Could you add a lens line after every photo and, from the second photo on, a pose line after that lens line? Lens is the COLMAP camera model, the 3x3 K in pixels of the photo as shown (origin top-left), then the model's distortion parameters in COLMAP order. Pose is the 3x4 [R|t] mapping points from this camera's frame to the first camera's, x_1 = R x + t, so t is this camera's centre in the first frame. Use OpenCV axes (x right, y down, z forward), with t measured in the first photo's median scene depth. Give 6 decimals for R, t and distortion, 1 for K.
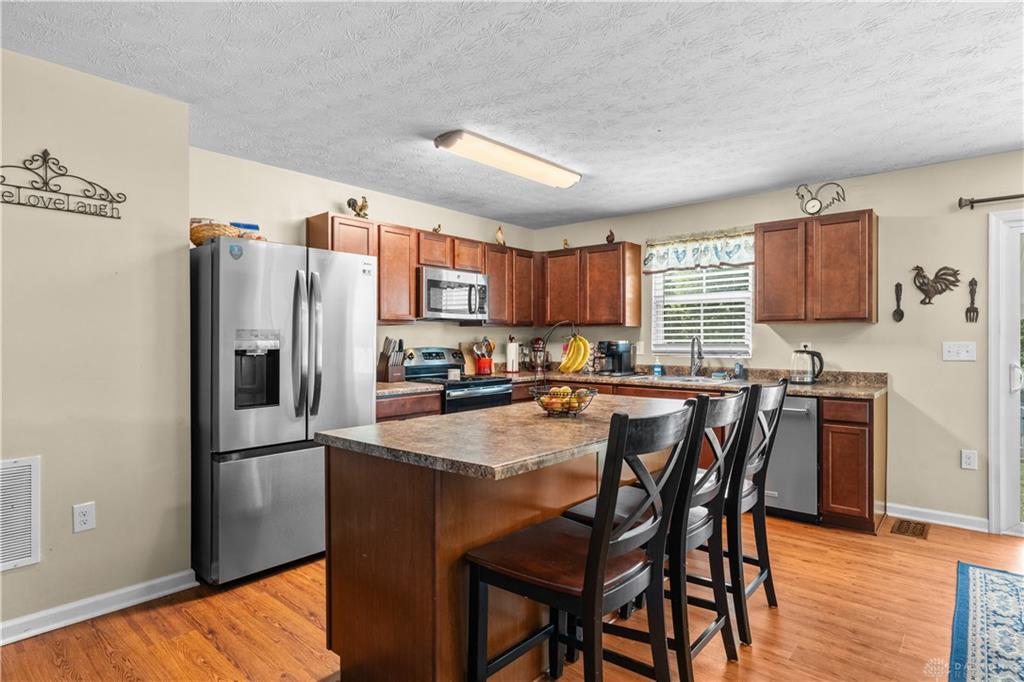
lens RADIAL K [[542.6, 0, 512.7], [0, 542.6, 340.2], [0, 0, 1]] dist [-0.005416, 0.000932]
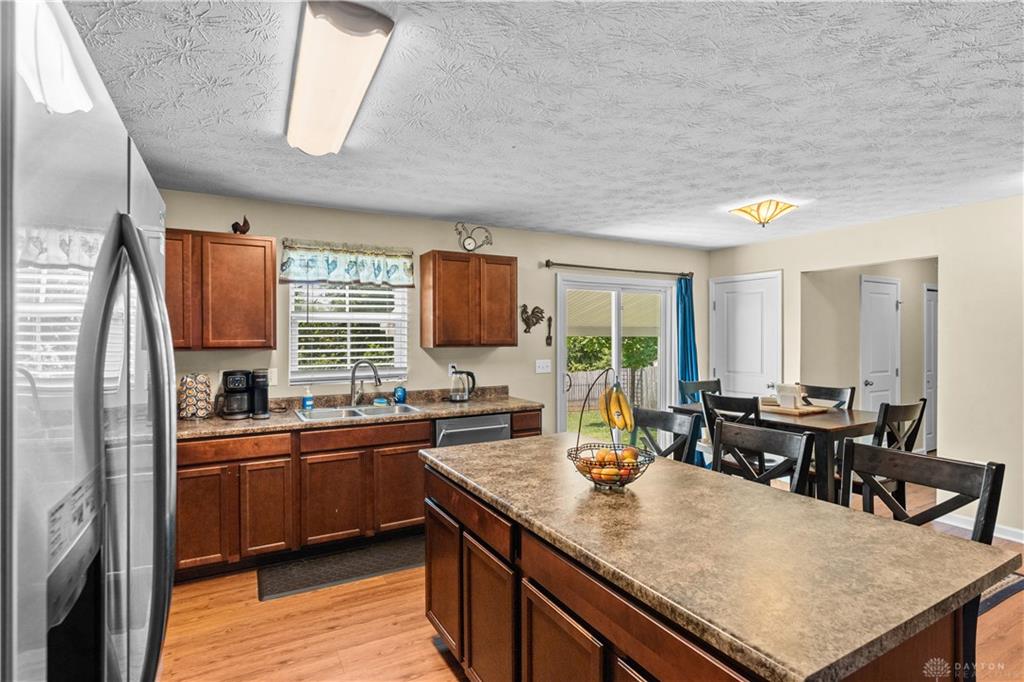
lens RADIAL K [[507.4, 0, 513.1], [0, 507.4, 338.3], [0, 0, 1]] dist [0.000075, 0.002045]
pose [[0.345228, -0.004006, 0.938510, -0.449702], [0.007350, 0.999972, 0.001565, -0.054766], [-0.938490, 0.006357, 0.345248, 0.594996]]
